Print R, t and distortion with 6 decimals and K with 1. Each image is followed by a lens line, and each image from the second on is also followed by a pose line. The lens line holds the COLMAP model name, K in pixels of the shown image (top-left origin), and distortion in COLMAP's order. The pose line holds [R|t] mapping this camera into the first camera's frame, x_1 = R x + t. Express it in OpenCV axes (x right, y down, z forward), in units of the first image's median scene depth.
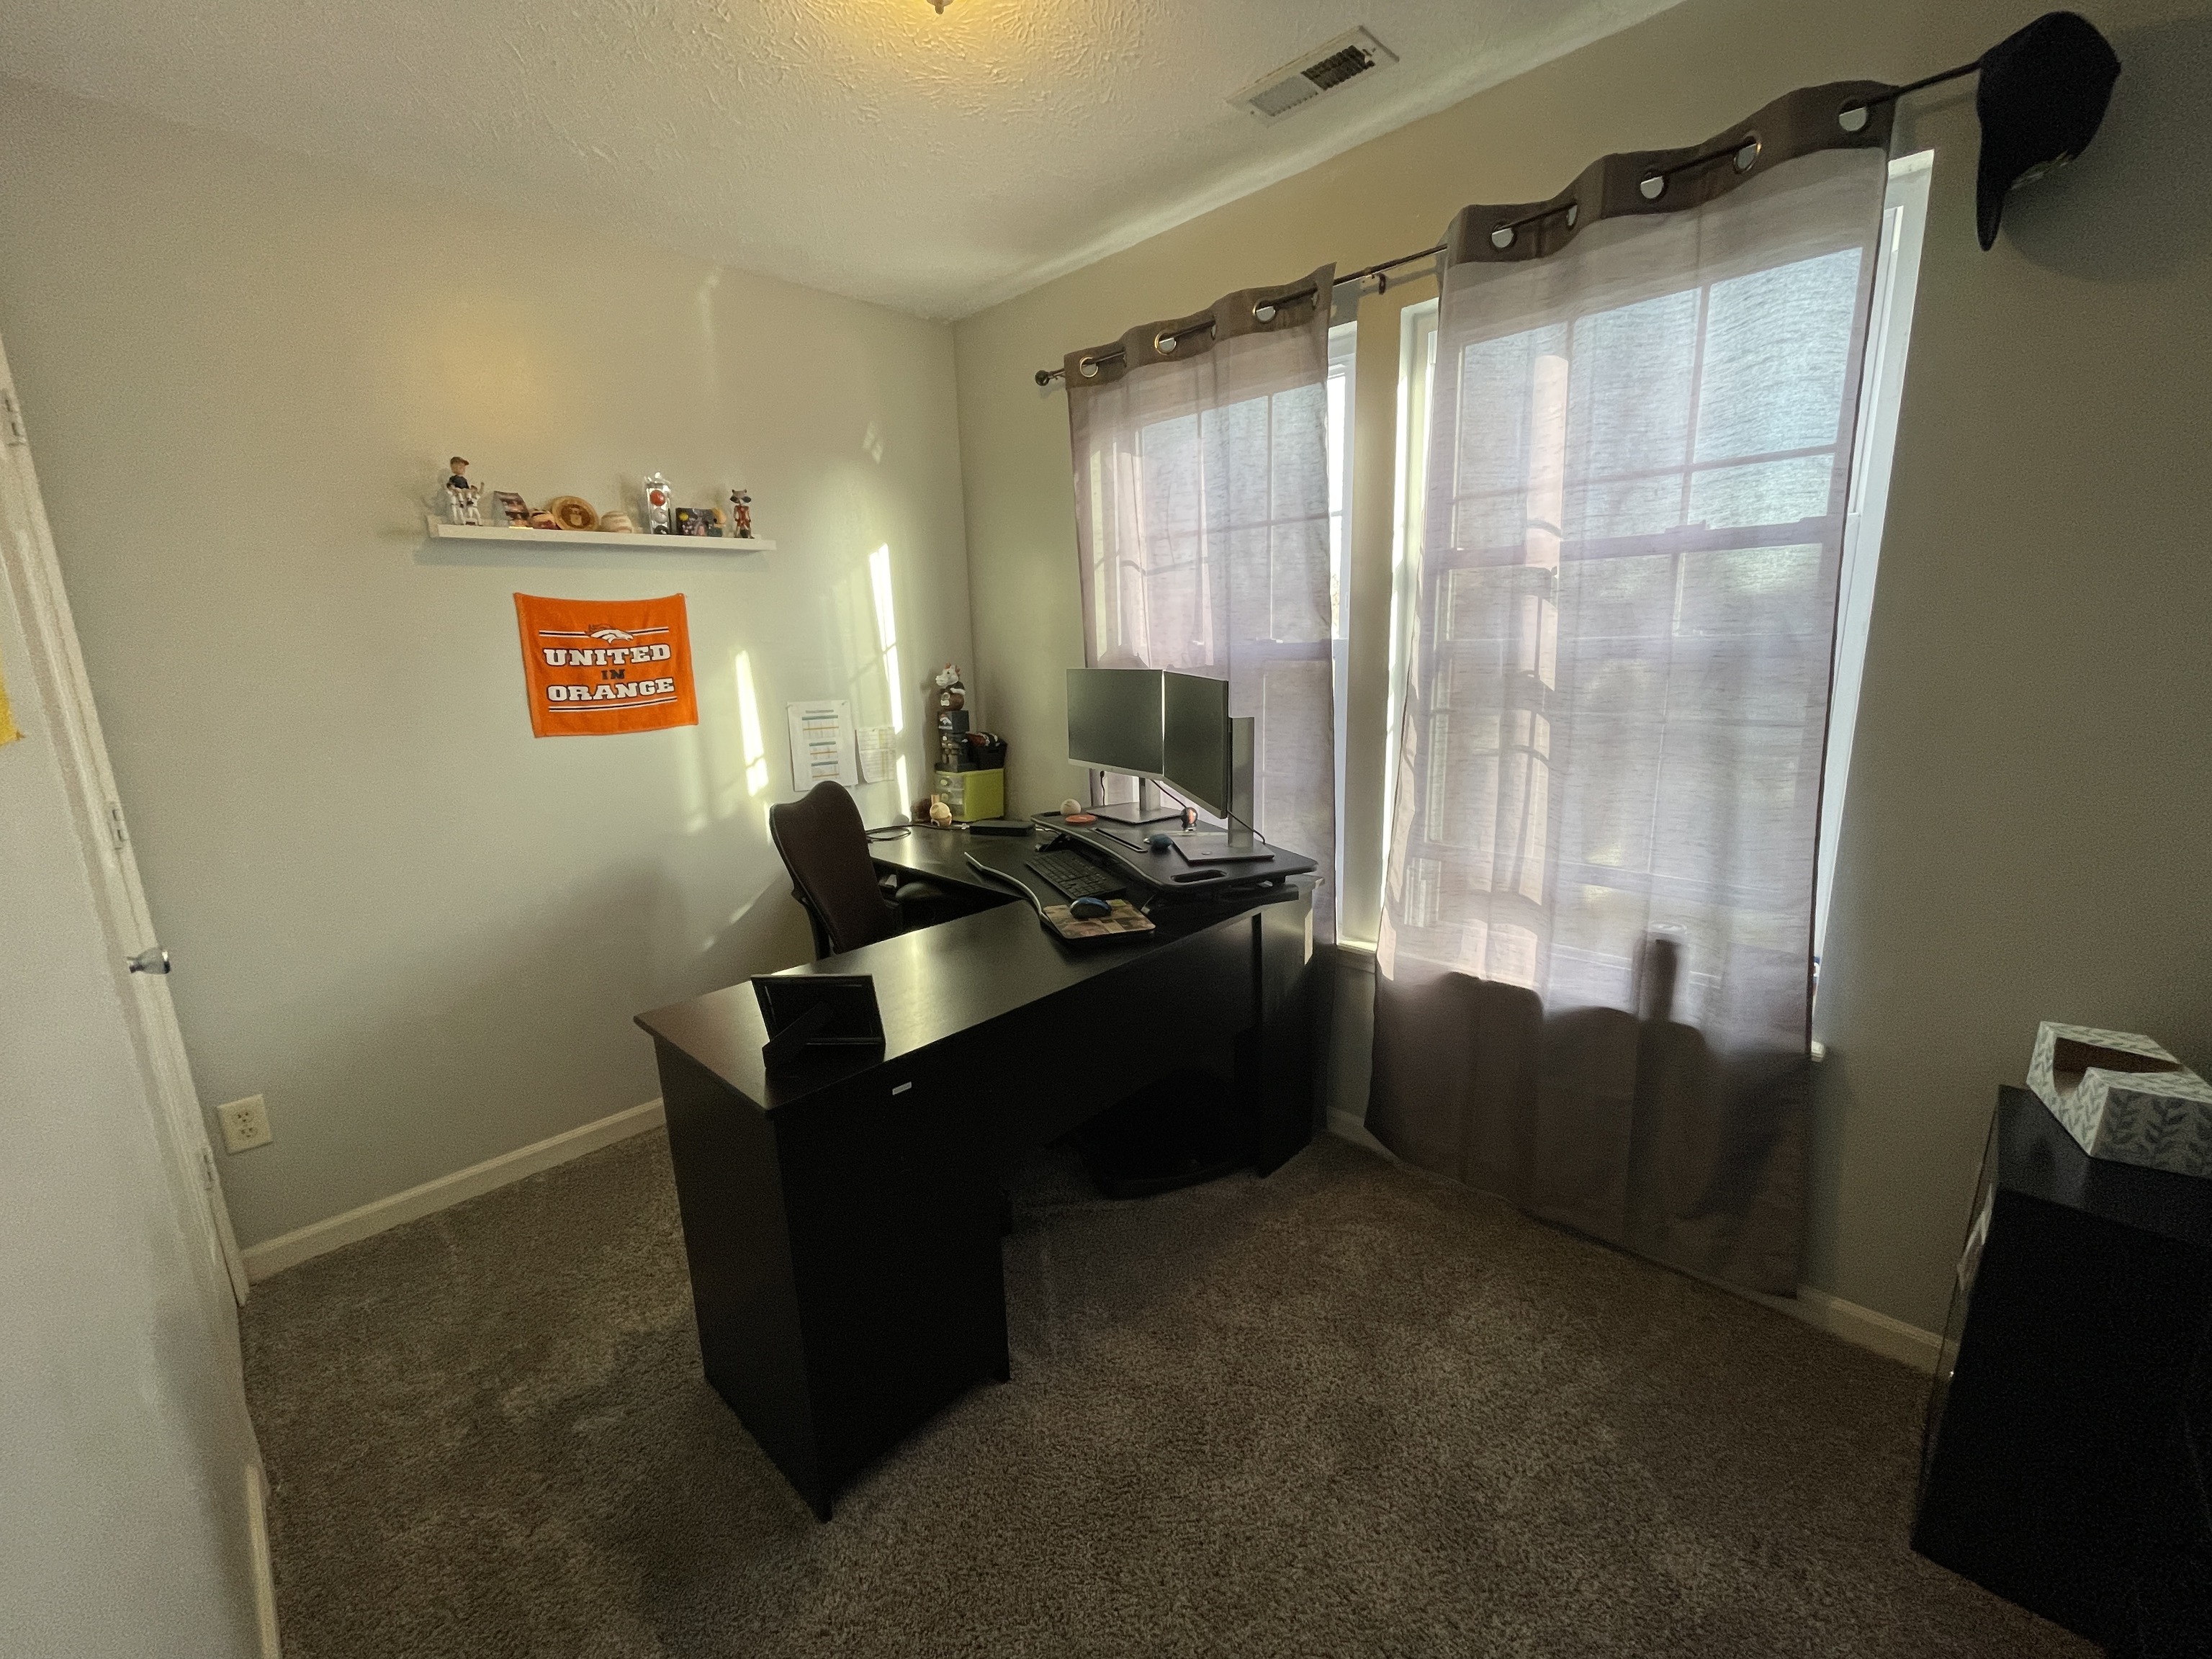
lens RADIAL K [[900.3, 0, 1092.0], [0, 900.3, 829.5], [0, 0, 1]] dist [0.000237, 0.000175]
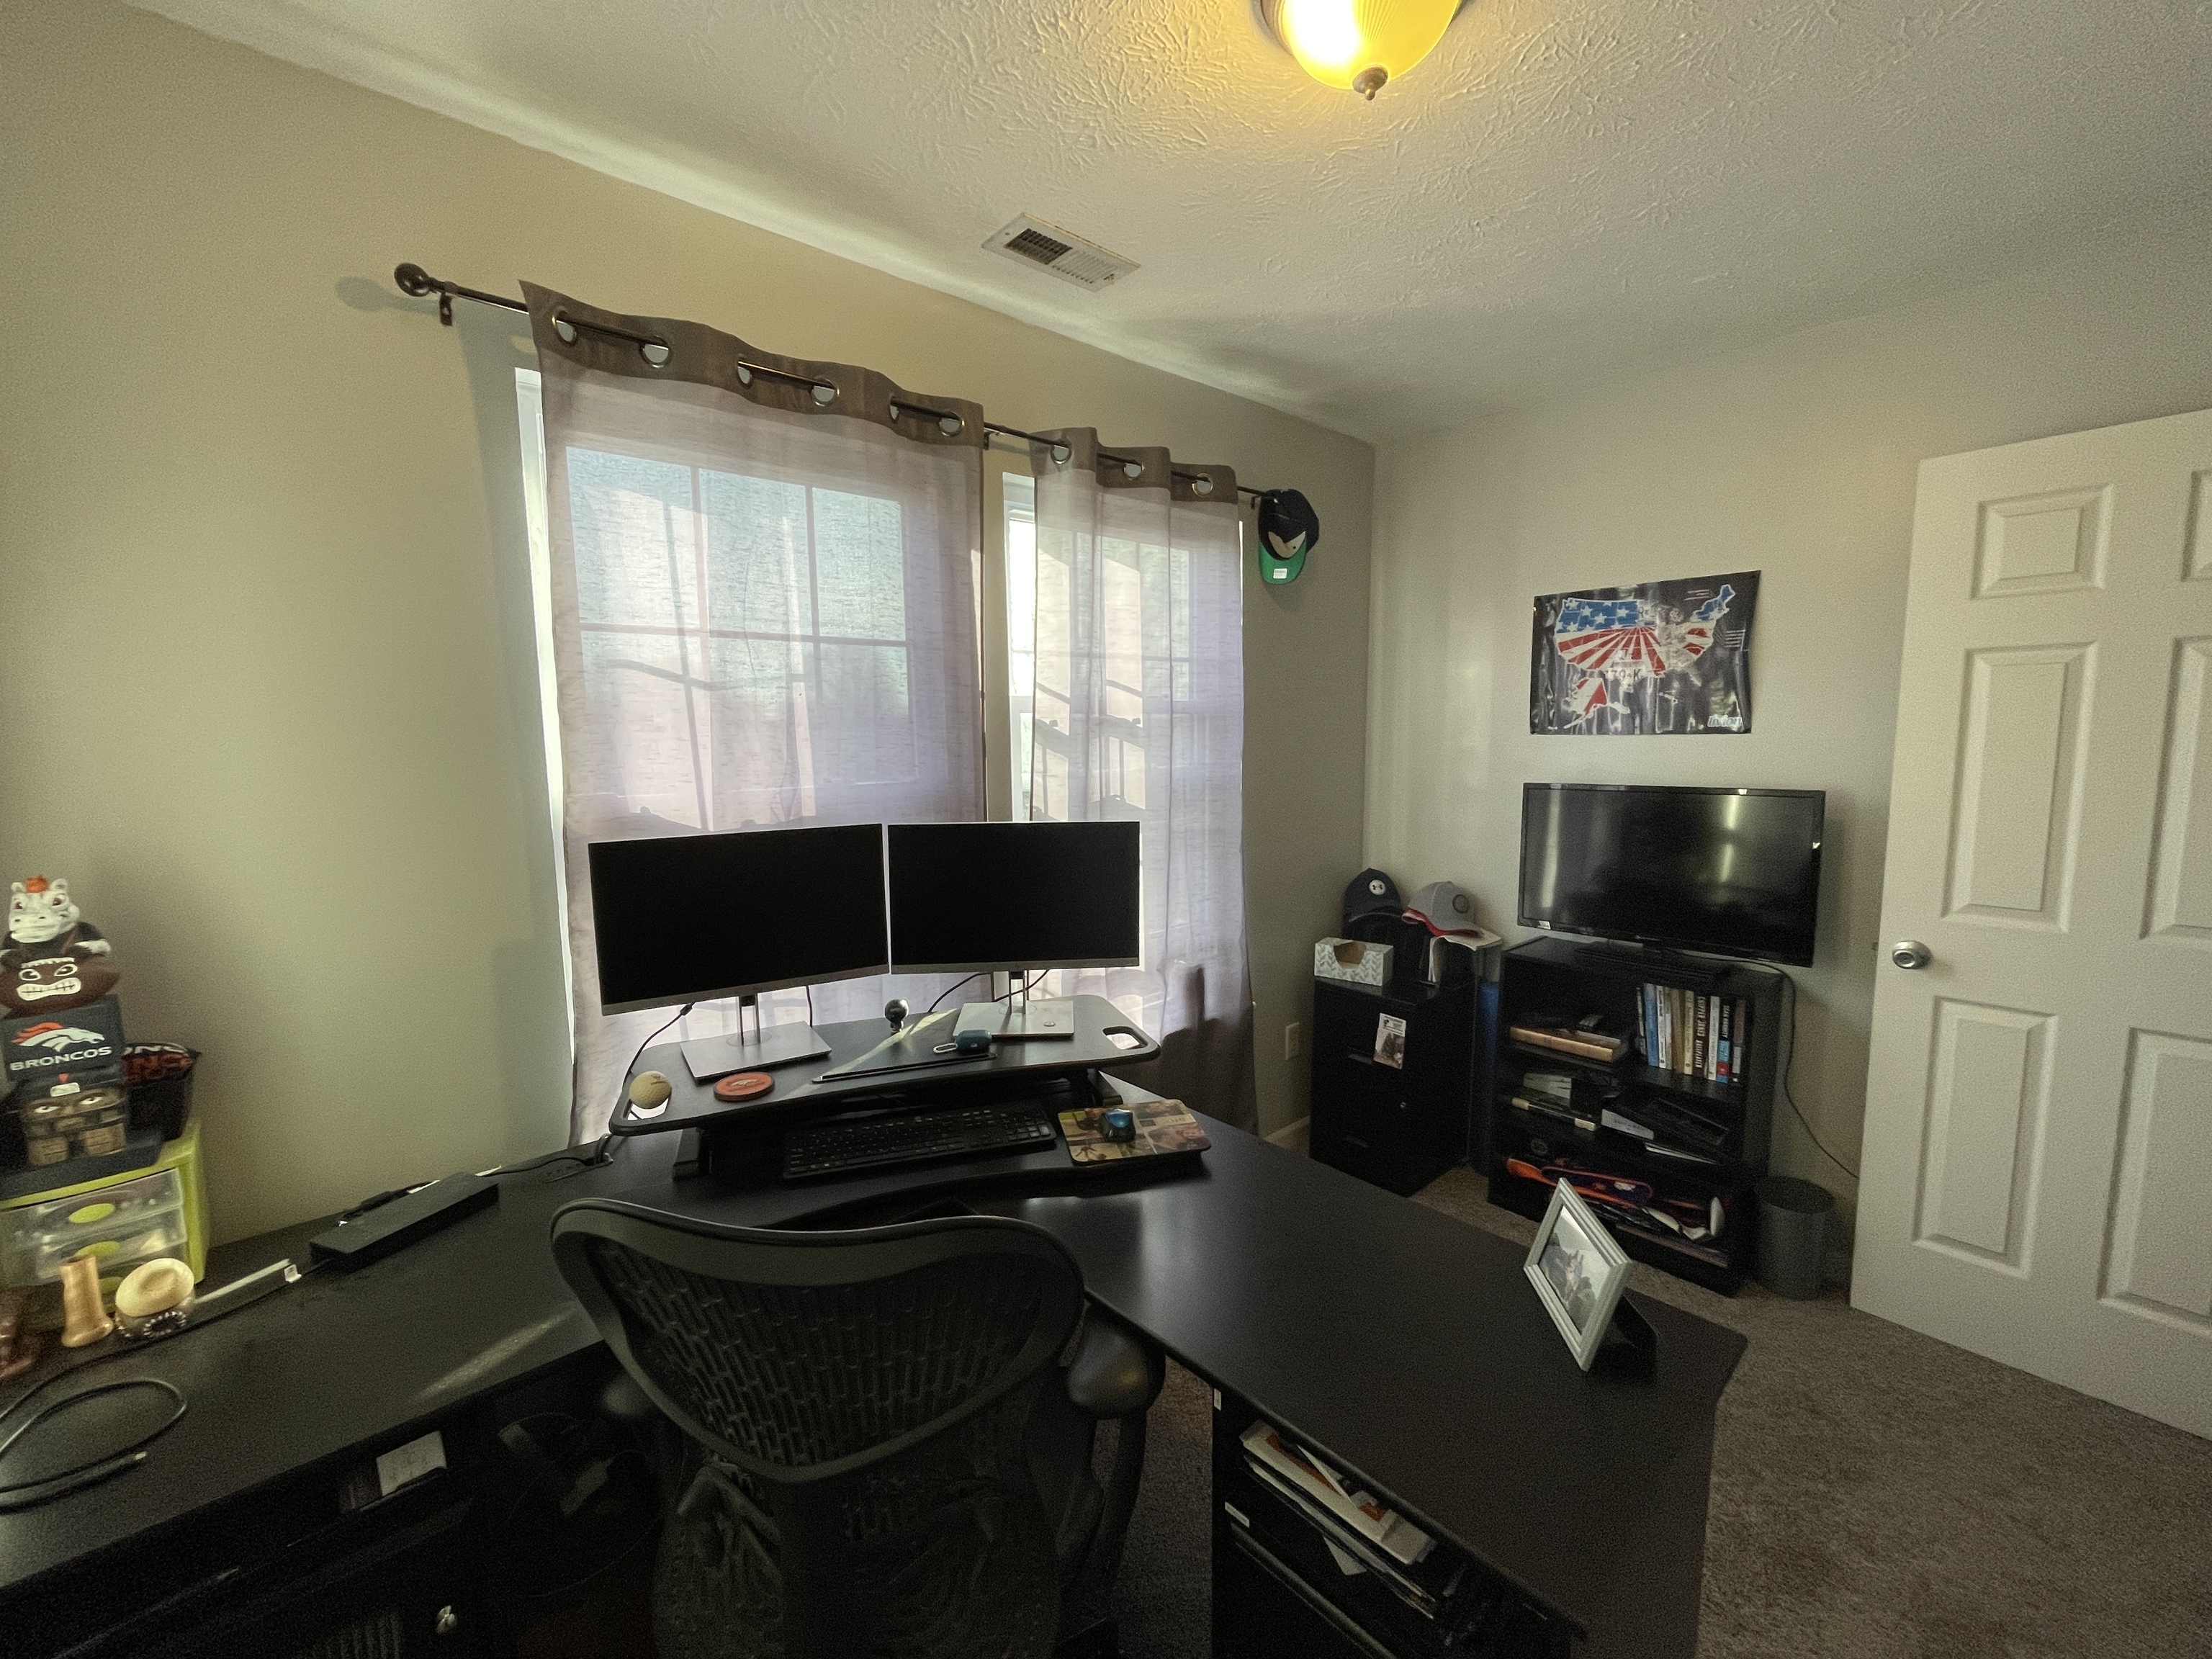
lens RADIAL K [[900.3, 0, 1091.2], [0, 900.3, 825.9], [0, 0, 1]] dist [0.000237, 0.000175]
pose [[0.066203, -0.076137, 0.994897, -0.631301], [0.224133, 0.972739, 0.059526, -0.176963], [-0.972307, 0.219049, 0.081463, 0.762431]]
